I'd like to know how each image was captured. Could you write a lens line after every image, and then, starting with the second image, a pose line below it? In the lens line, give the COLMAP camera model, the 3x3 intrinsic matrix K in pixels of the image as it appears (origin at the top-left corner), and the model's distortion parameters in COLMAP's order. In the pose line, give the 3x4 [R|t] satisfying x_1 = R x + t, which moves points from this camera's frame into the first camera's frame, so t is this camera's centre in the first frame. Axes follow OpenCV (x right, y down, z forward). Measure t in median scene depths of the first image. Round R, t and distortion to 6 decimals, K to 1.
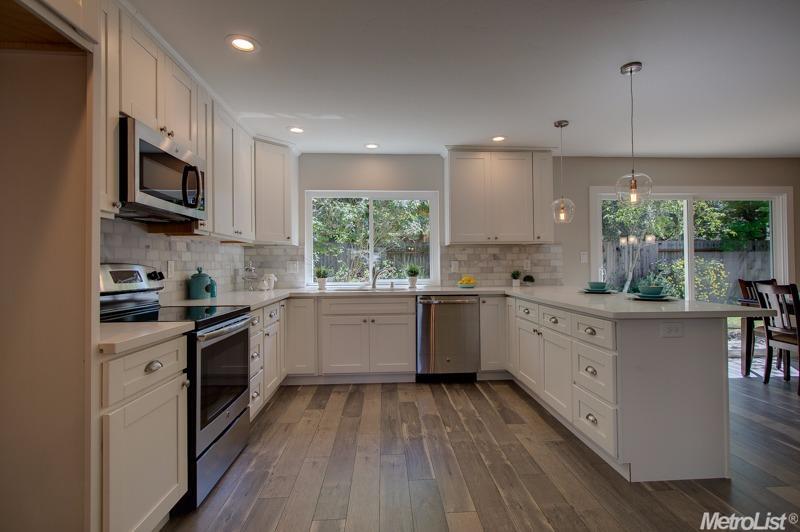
lens RADIAL K [[393.5, 0, 400.0], [0, 393.5, 266.0], [0, 0, 1]] dist [-0.024027, 0.000002]
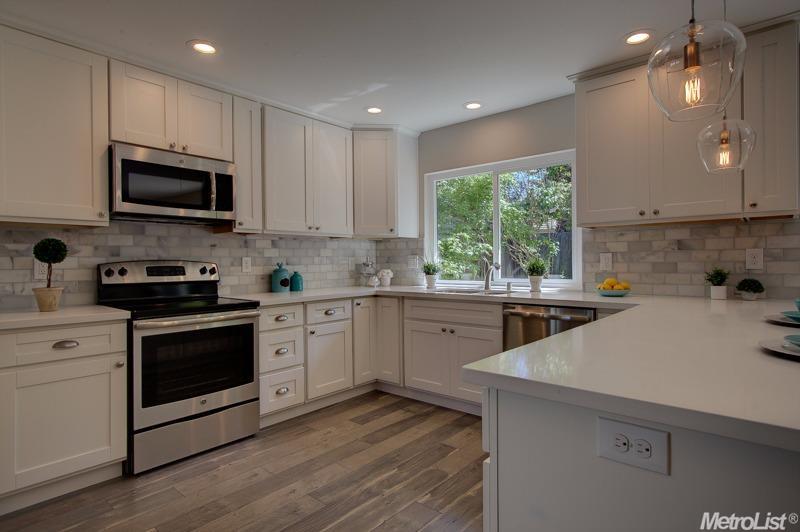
lens RADIAL K [[426.5, 0, 400.0], [0, 426.5, 266.0], [0, 0, 1]] dist [-0.004823, -0.000256]
pose [[0.721559, 0.008874, -0.692296, 0.445681], [0.003336, 0.999862, 0.016294, -0.004703], [0.692345, -0.014067, 0.721430, 0.317583]]
